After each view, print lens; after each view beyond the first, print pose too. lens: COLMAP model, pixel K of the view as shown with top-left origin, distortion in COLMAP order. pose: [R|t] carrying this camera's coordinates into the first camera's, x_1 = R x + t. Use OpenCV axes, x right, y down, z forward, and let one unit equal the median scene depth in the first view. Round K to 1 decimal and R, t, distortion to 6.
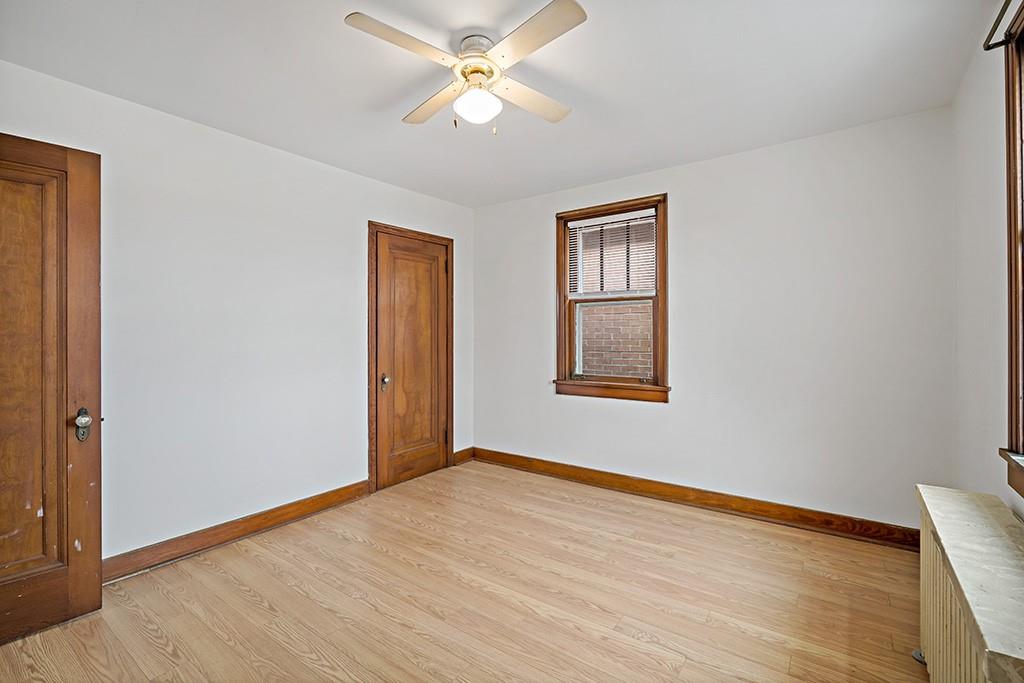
lens RADIAL K [[451.8, 0, 513.6], [0, 451.8, 337.4], [0, 0, 1]] dist [-0.007853, 0.000063]
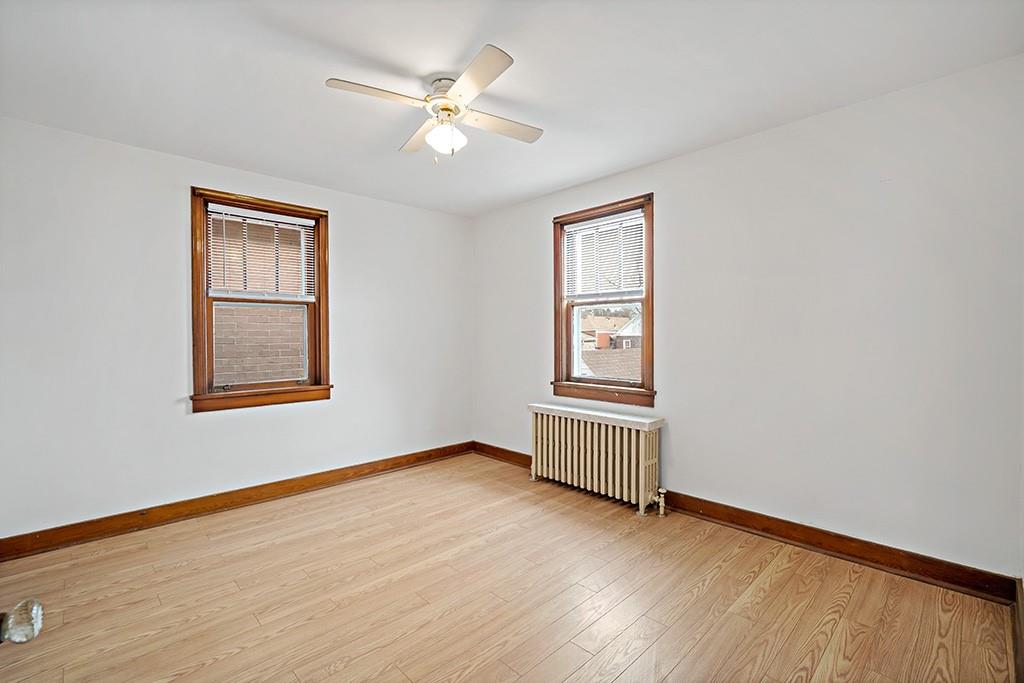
lens RADIAL K [[452.8, 0, 506.8], [0, 452.8, 343.5], [0, 0, 1]] dist [-0.003044, -0.000092]
pose [[0.183780, -0.010624, 0.982910, -0.711013], [0.010949, 0.999902, 0.008761, 0.002510], [-0.982906, 0.009152, 0.183878, 0.373546]]
